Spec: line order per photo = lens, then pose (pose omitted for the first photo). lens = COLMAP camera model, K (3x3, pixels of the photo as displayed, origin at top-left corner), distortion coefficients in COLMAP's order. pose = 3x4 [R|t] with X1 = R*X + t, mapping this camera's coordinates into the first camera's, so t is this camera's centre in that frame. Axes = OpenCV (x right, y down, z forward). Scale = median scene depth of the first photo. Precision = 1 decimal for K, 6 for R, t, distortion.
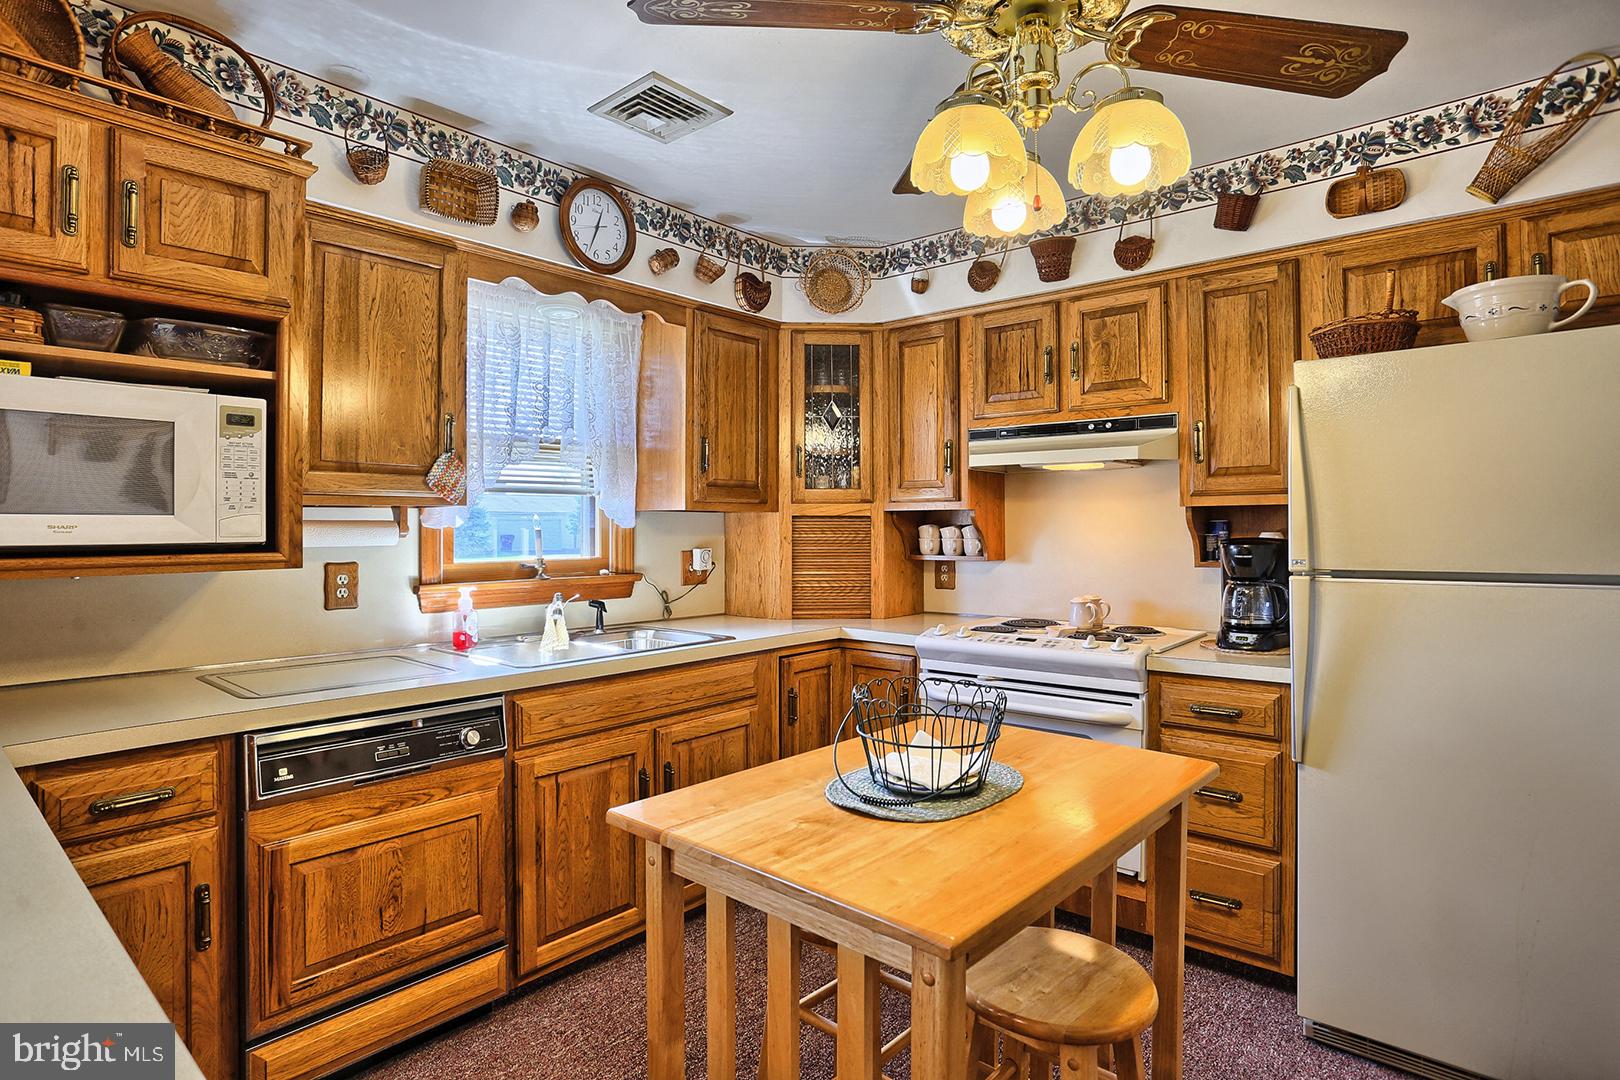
lens RADIAL K [[839.9, 0, 776.4], [0, 839.9, 484.9], [0, 0, 1]] dist [-0.063662, 0.031676]
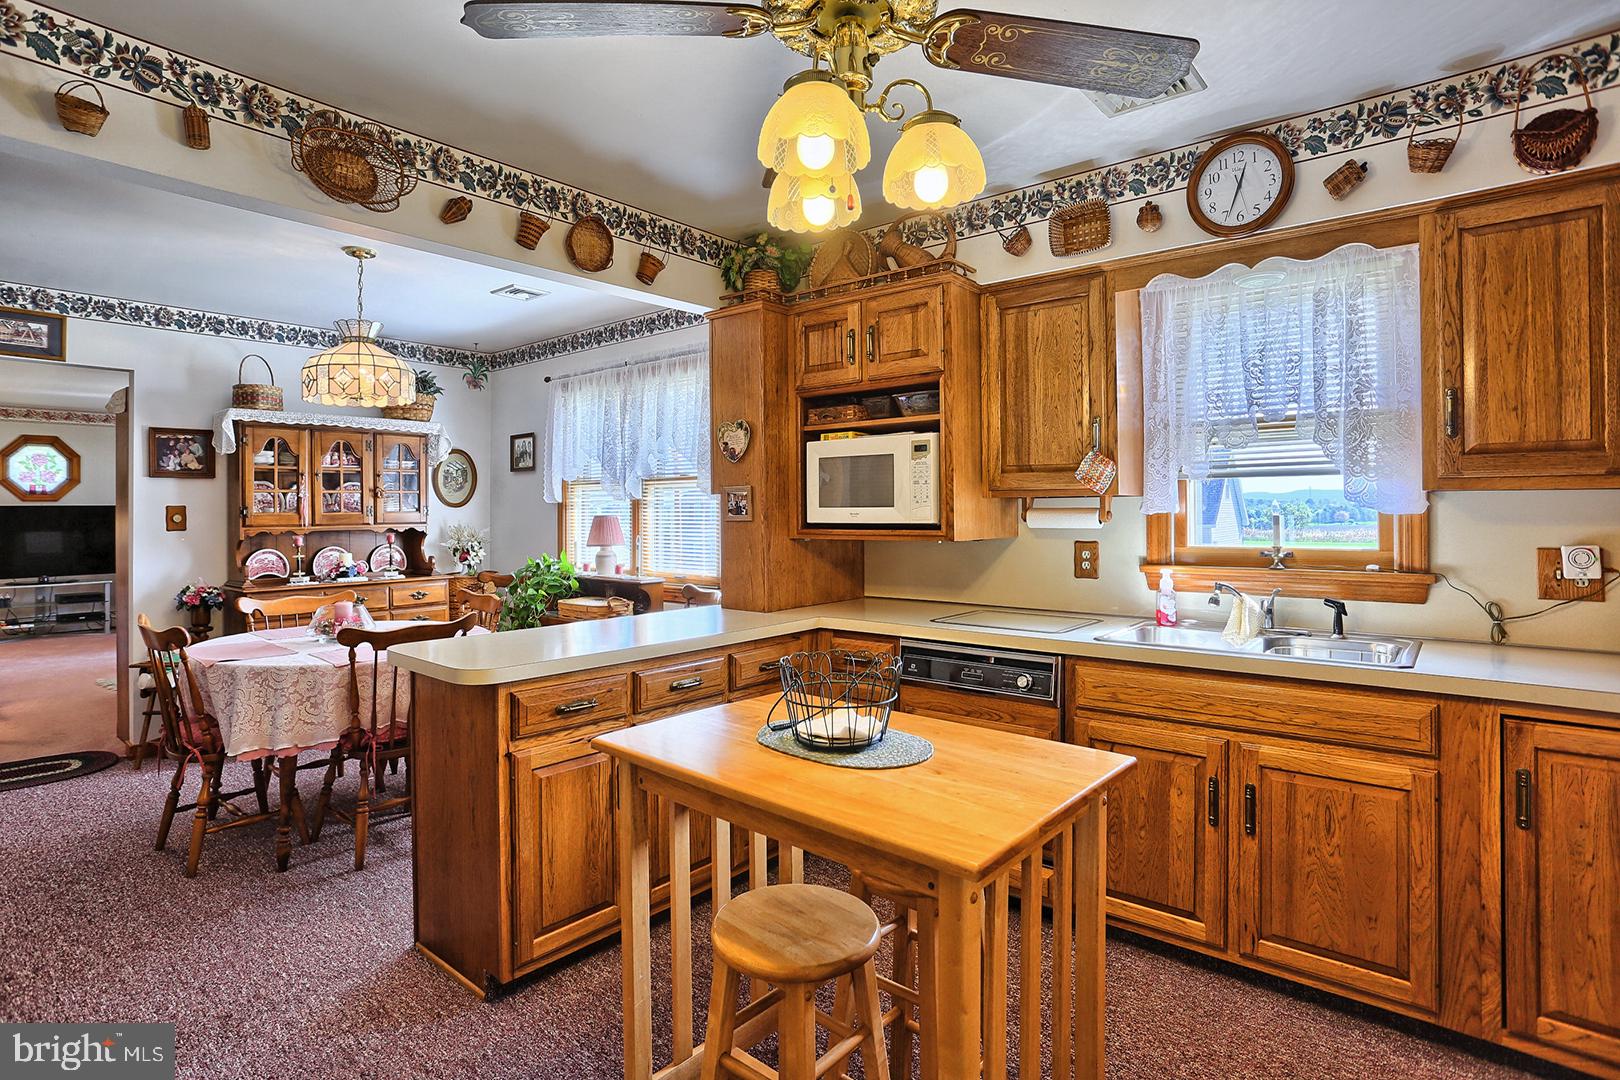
lens RADIAL K [[838.0, 0, 768.9], [0, 838.0, 512.4], [0, 0, 1]] dist [-0.104570, 0.046211]
pose [[-0.004539, 0.004018, -0.999982, 0.699649], [0.052995, 0.998588, 0.003772, 0.018134], [0.998584, -0.052977, -0.004746, 0.492625]]
